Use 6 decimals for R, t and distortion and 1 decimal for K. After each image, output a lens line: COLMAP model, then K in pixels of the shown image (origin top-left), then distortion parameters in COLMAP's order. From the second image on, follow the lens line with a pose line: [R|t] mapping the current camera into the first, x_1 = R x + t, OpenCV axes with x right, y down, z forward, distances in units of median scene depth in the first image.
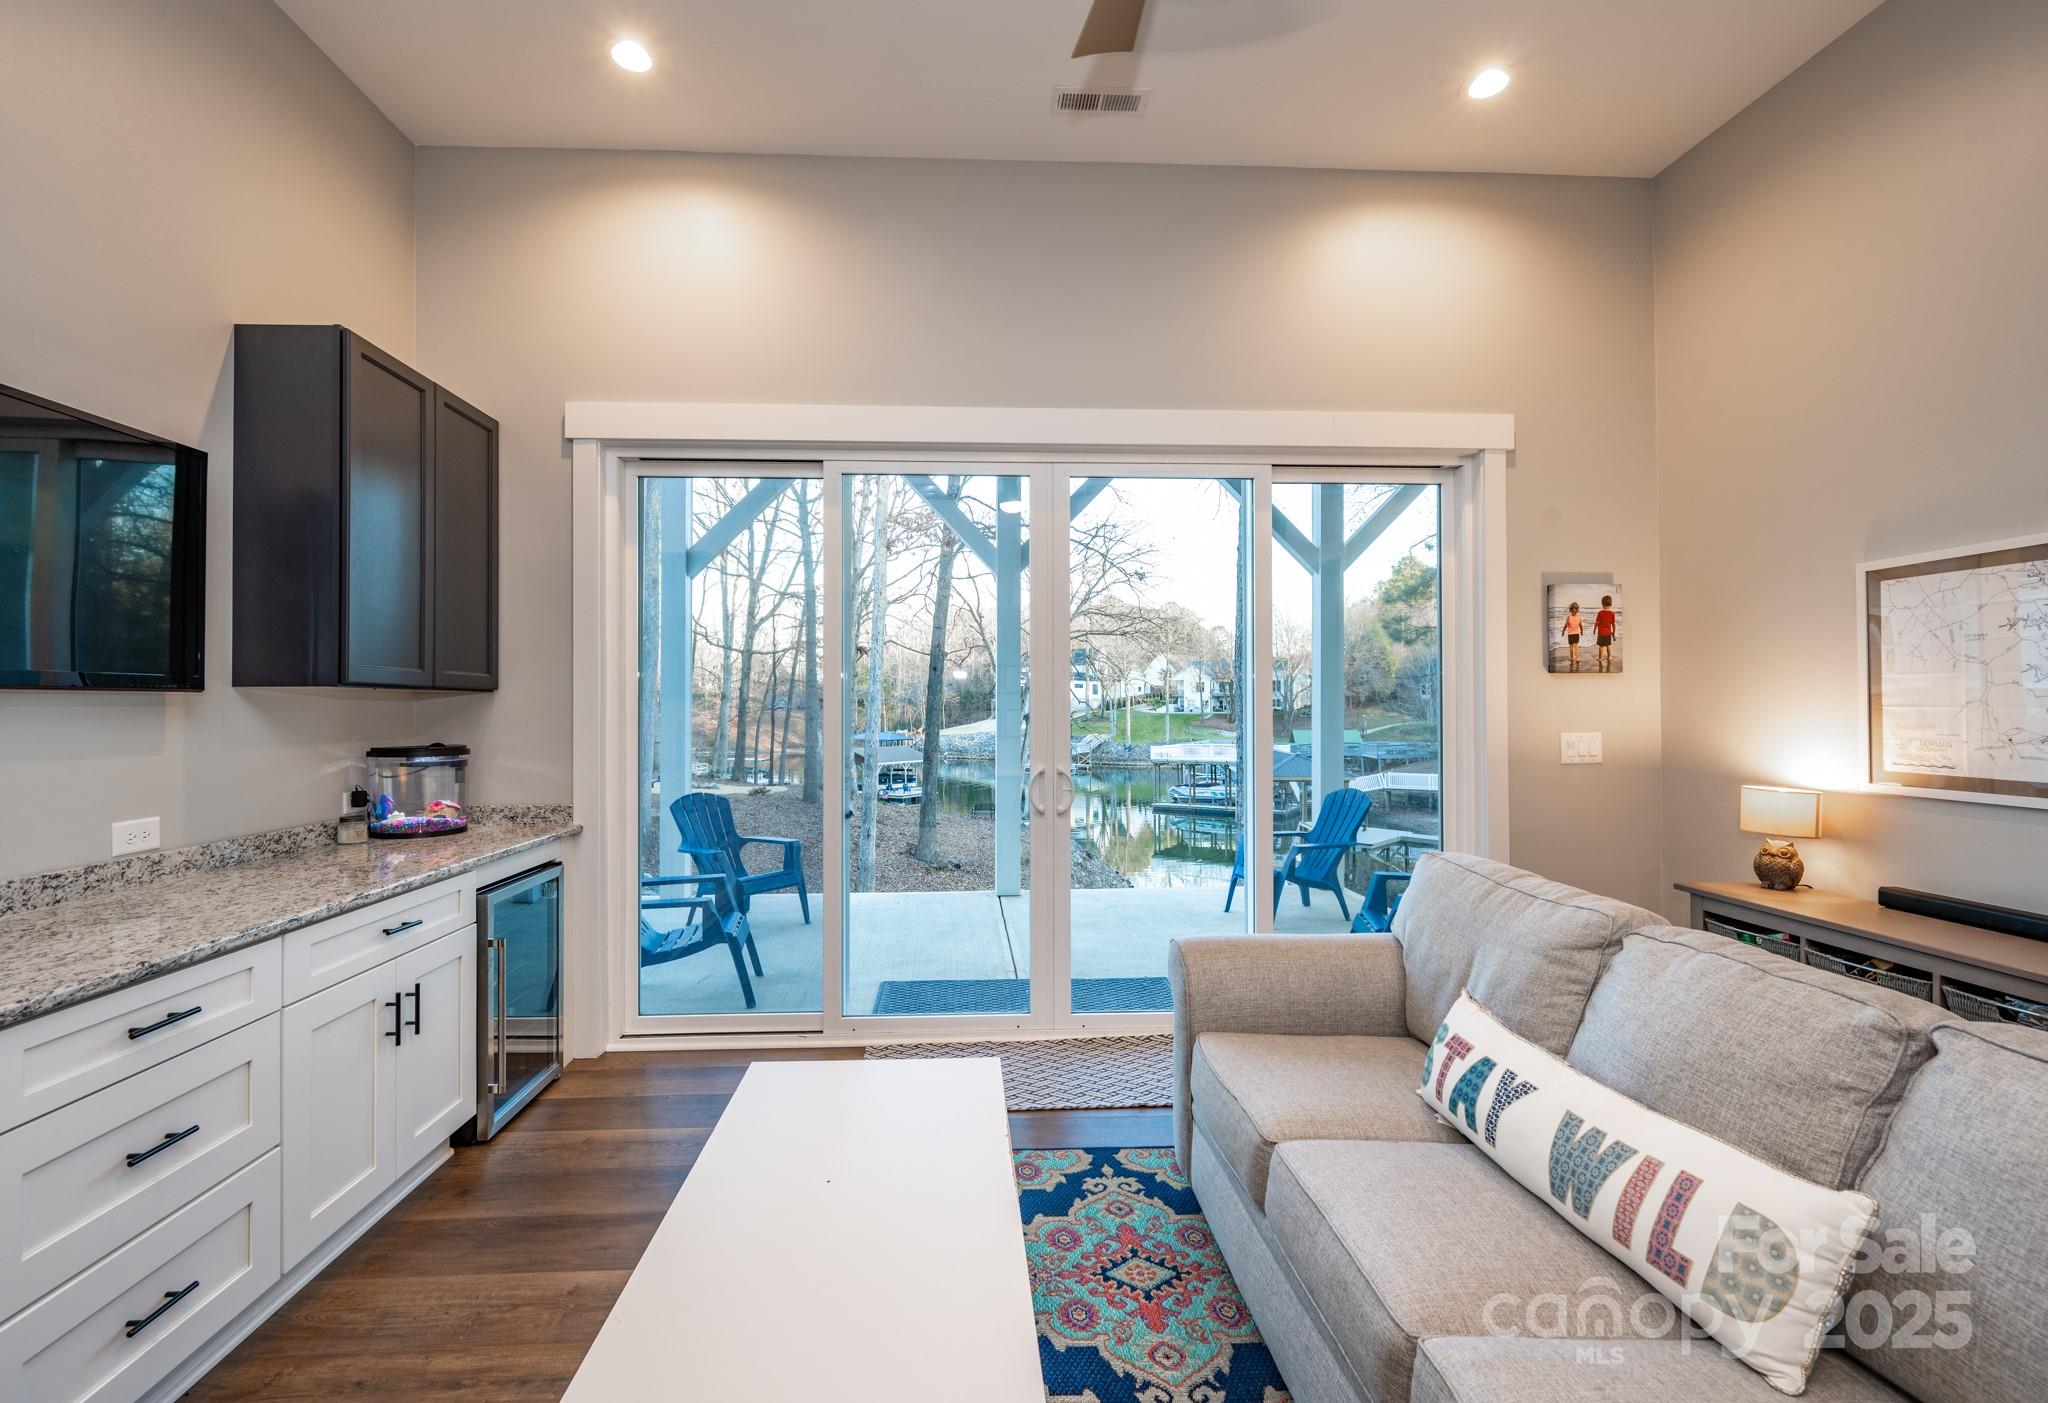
lens RADIAL K [[867.1, 0, 990.3], [0, 867.1, 697.6], [0, 0, 1]] dist [-0.000040, 0.000109]
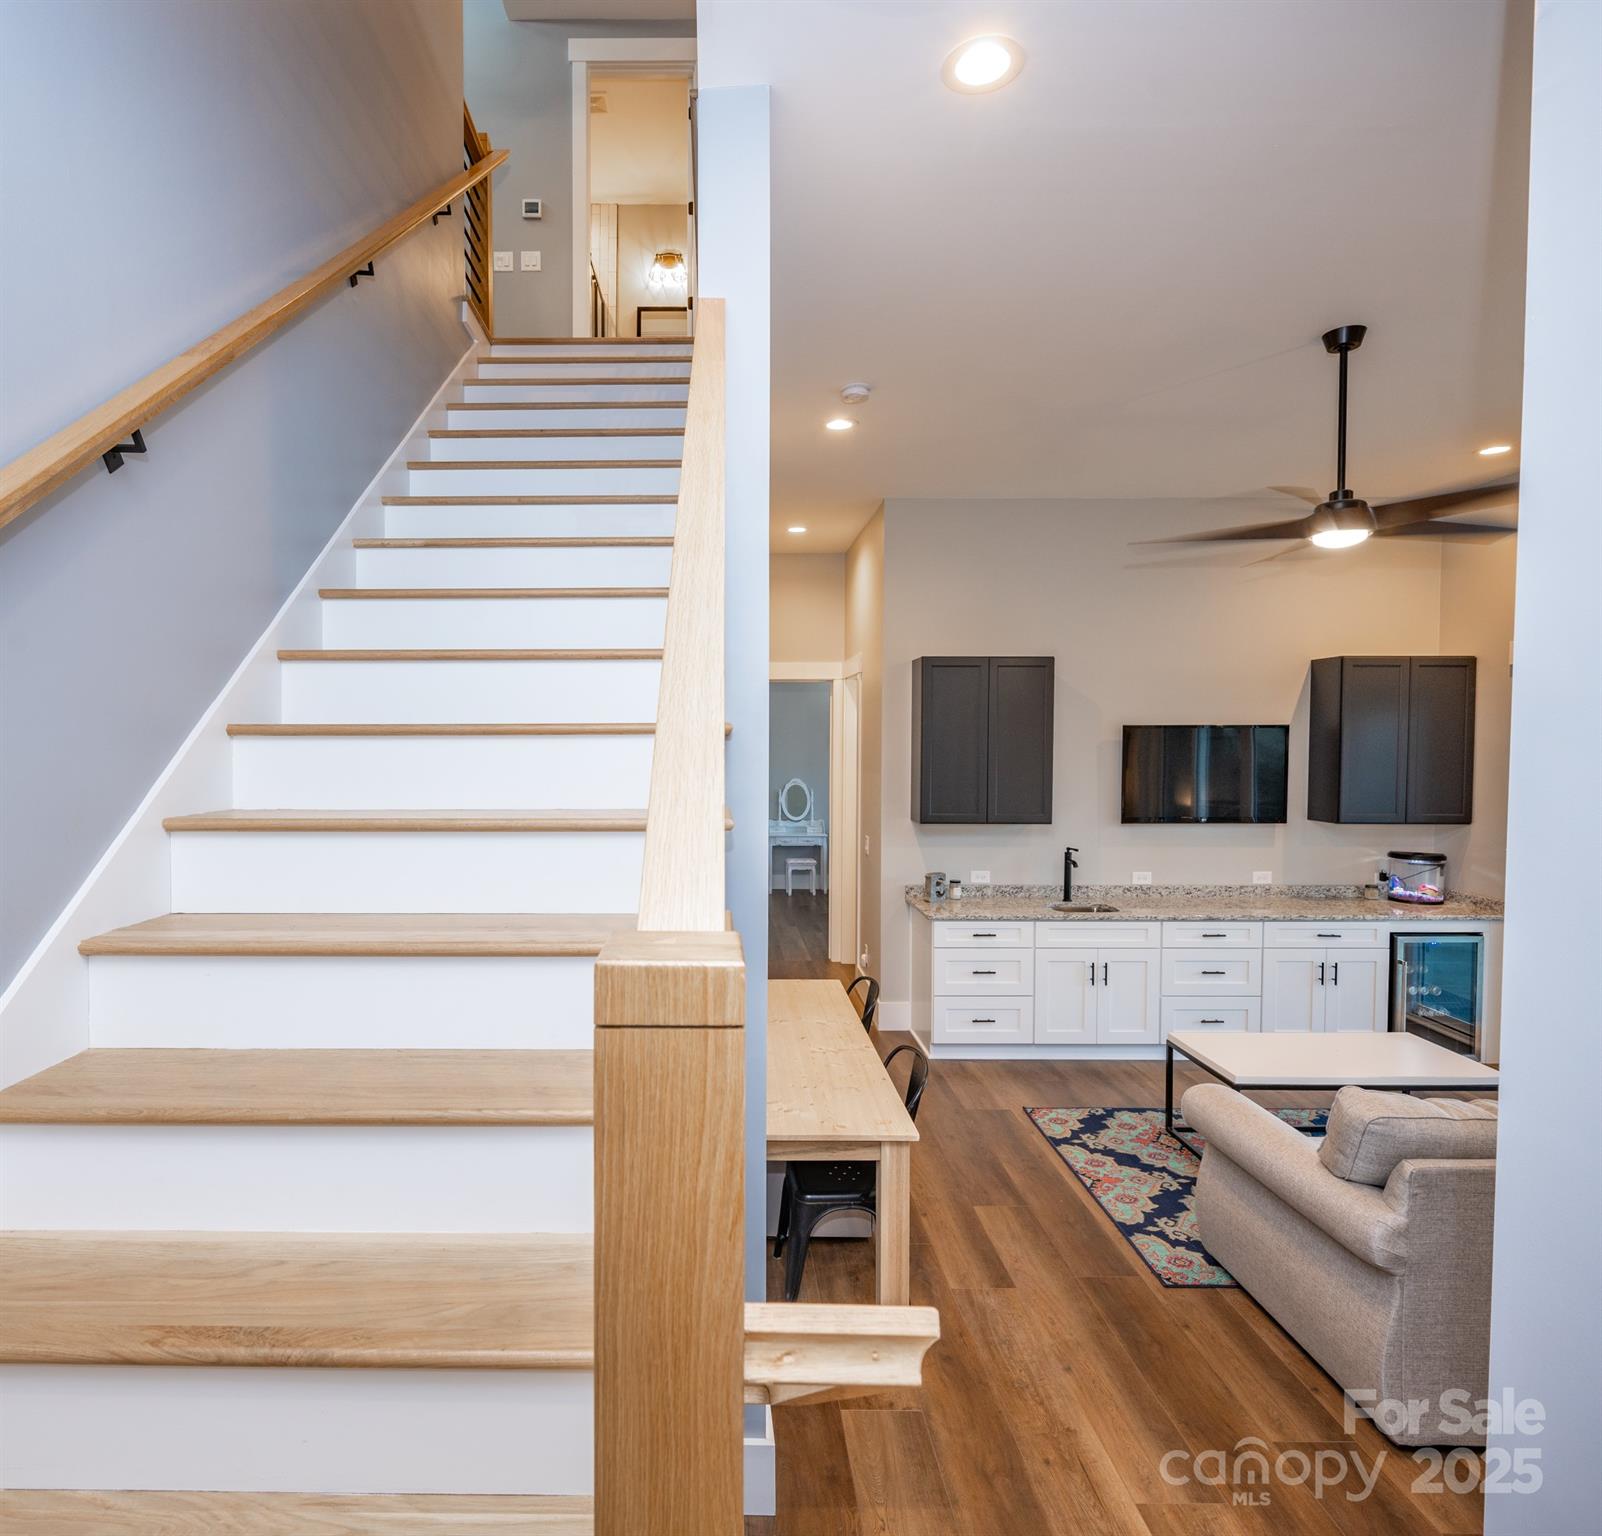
lens RADIAL K [[912.8, 0, 712.7], [0, 912.8, 771.1], [0, 0, 1]] dist [-0.000808, -0.000096]
pose [[-0.051255, 0.036276, -0.998027, 1.253425], [0.010116, 0.999308, 0.035803, -0.189219], [0.998634, -0.008260, -0.051586, -0.342652]]
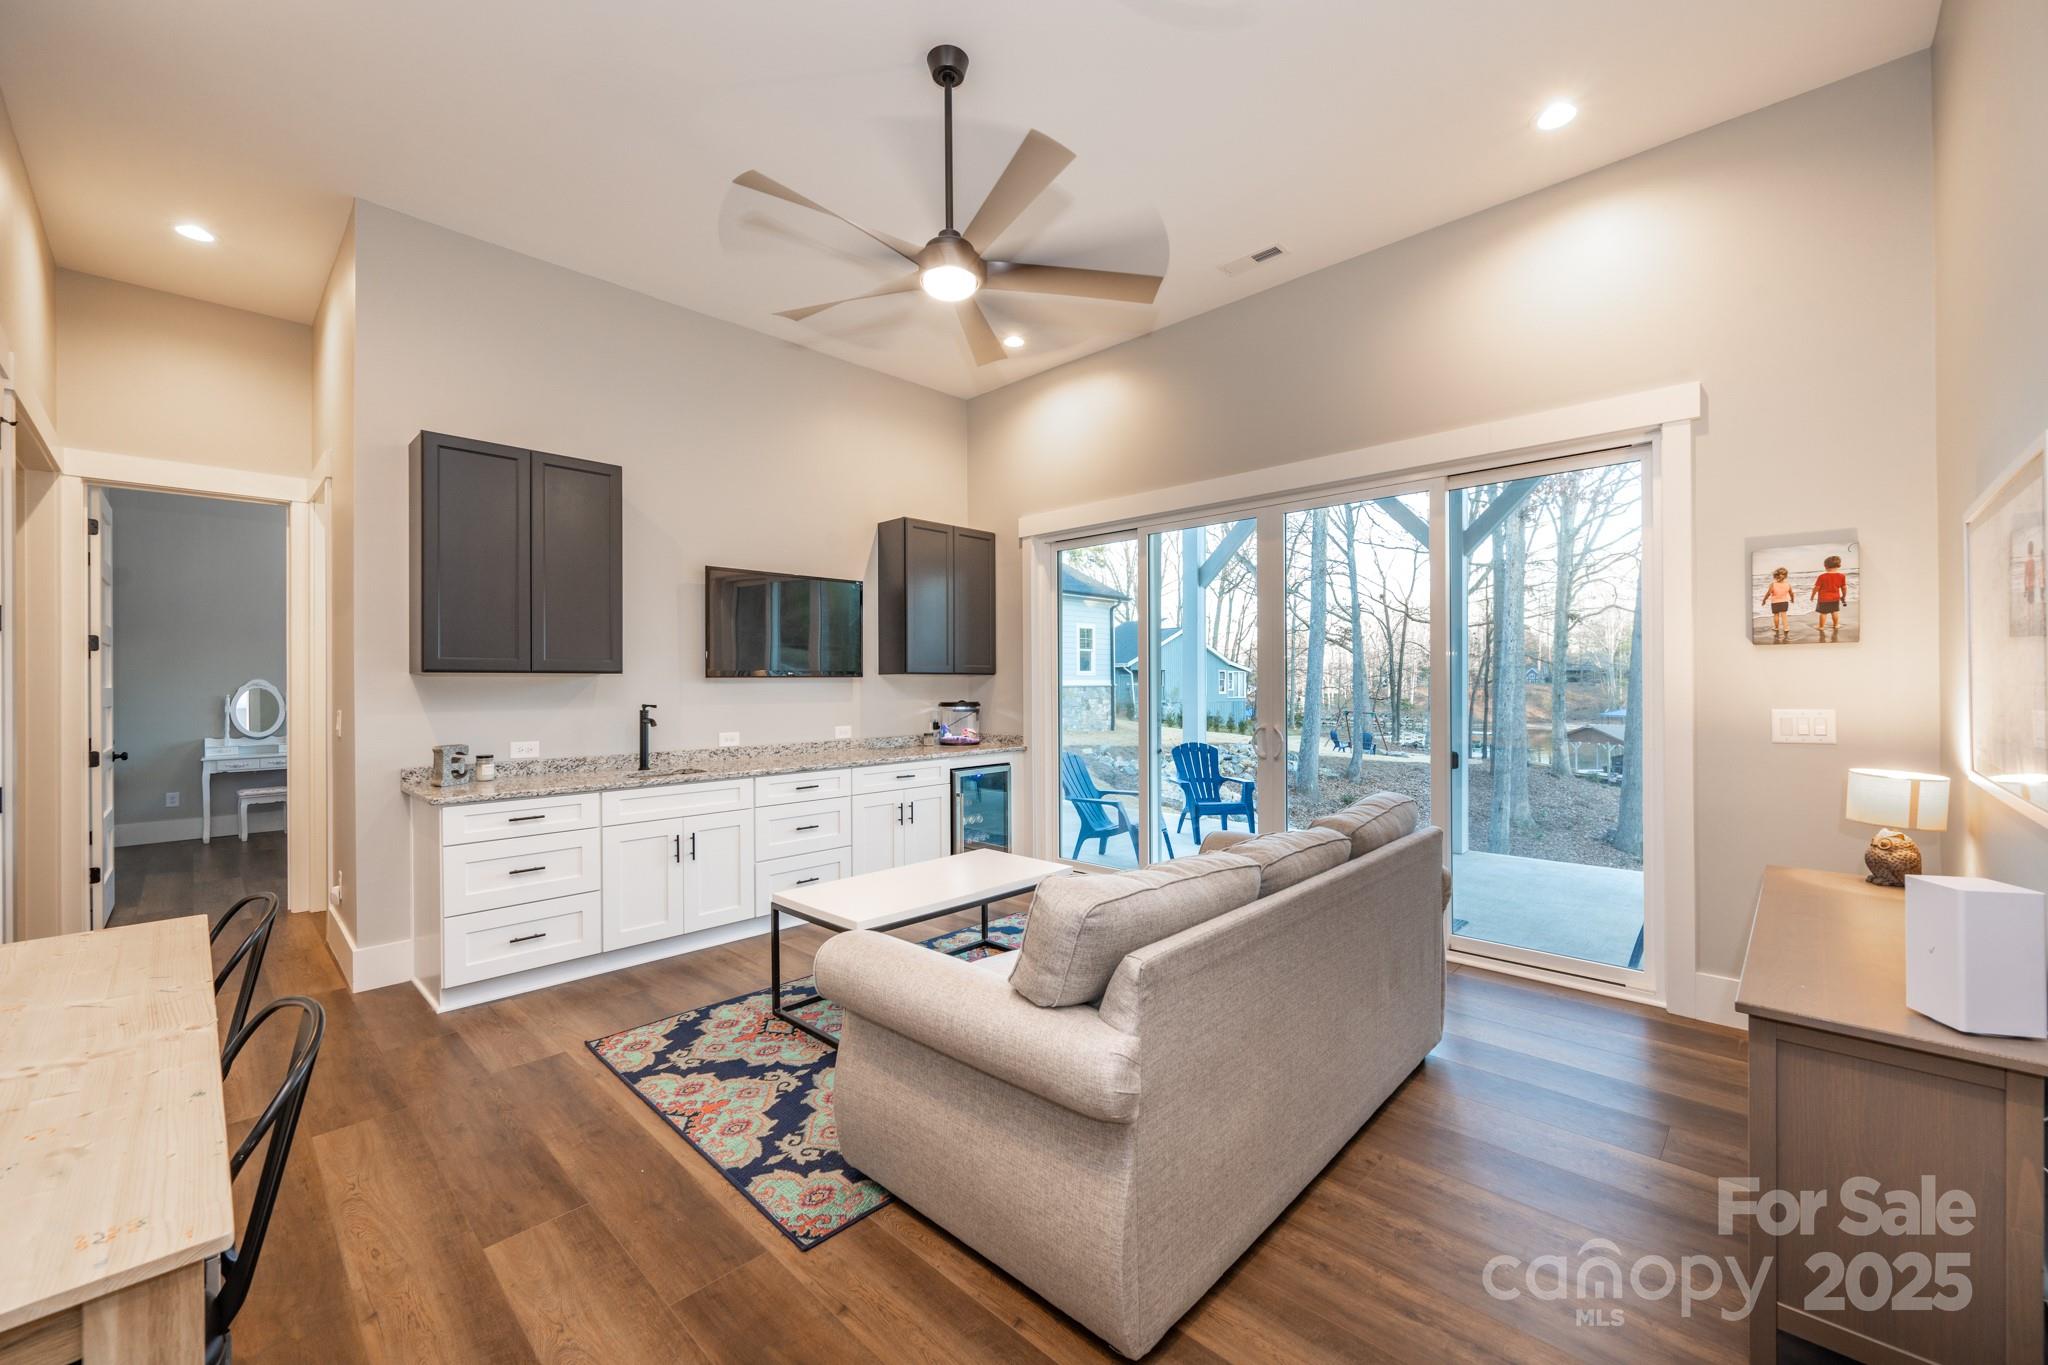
lens RADIAL K [[803.0, 0, 1024.0], [0, 803.0, 682.5], [0, 0, 1]] dist [-0.001095, -0.000119]
pose [[0.690550, -0.000920, -0.723284, 0.789081], [0.010492, 0.999907, 0.008746, -0.003913], [0.723208, -0.013629, 0.690495, -0.187698]]
